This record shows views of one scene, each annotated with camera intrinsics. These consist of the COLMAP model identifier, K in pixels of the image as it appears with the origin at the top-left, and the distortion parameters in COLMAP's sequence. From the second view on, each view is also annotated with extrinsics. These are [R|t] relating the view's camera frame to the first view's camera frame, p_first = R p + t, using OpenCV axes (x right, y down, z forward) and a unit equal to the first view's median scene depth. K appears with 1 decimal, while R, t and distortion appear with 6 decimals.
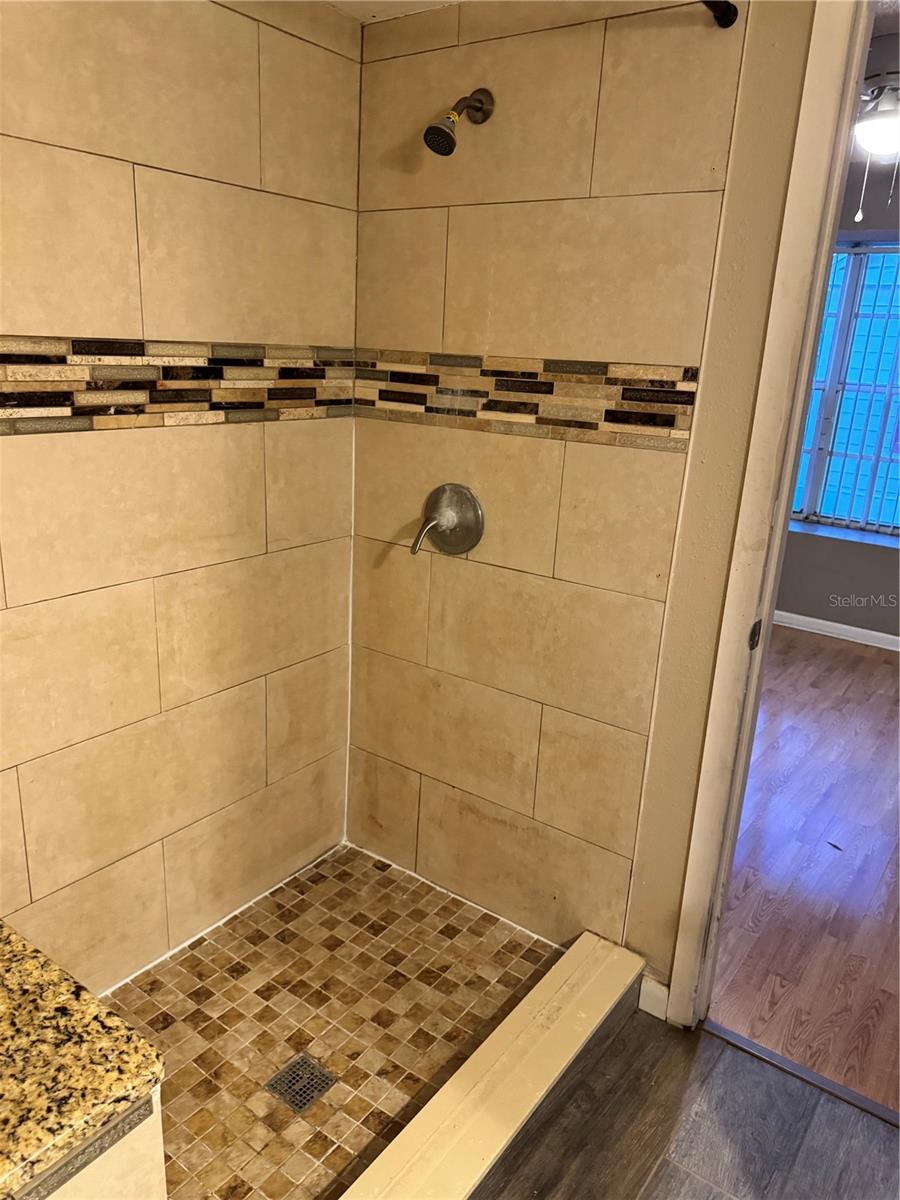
lens RADIAL K [[841.8, 0, 460.7], [0, 841.8, 600.3], [0, 0, 1]] dist [0.070779, -0.086045]
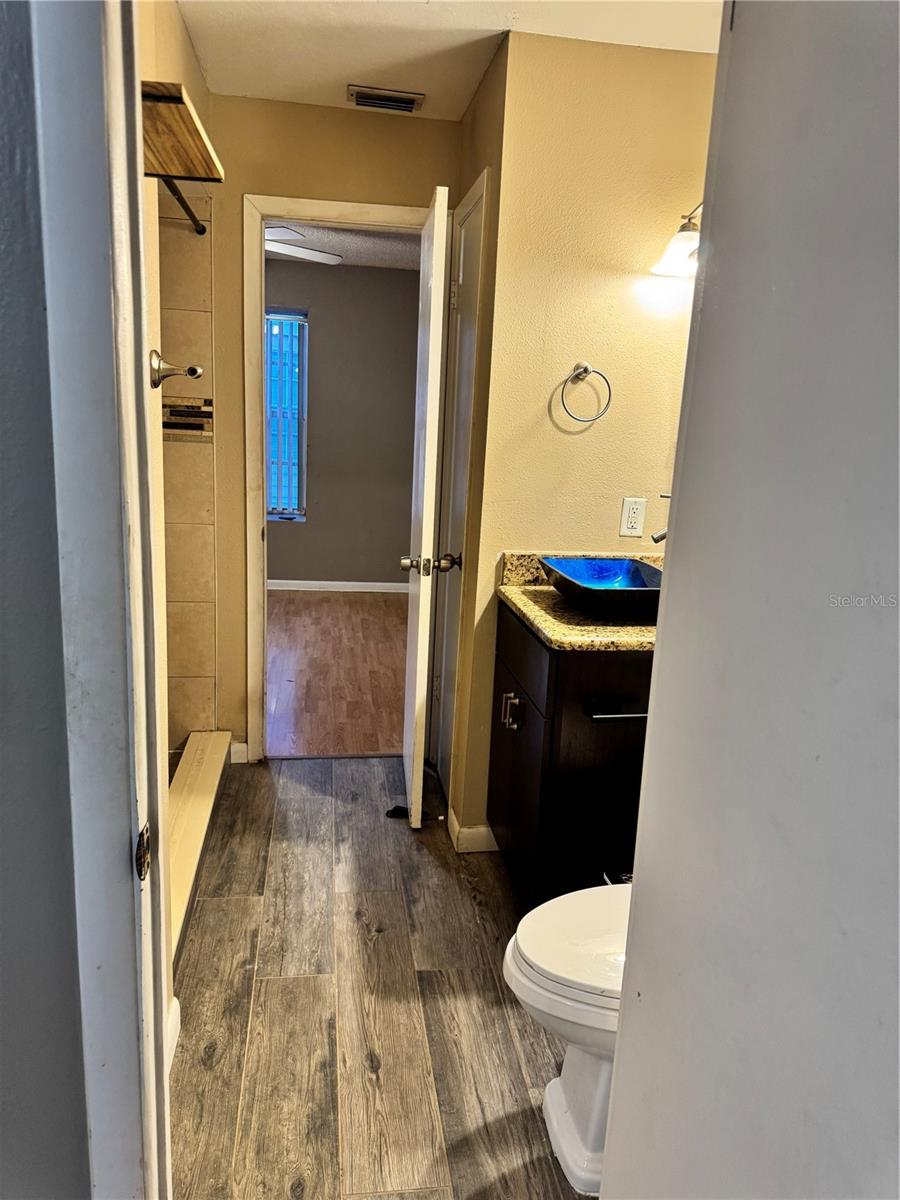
lens RADIAL K [[841.8, 0, 460.7], [0, 841.8, 600.3], [0, 0, 1]] dist [0.070779, -0.086045]
pose [[0.705282, -0.169994, 0.688244, -0.711664], [0.190932, 0.980500, 0.046522, 0.189954], [-0.682731, 0.098597, 0.723987, -0.727179]]
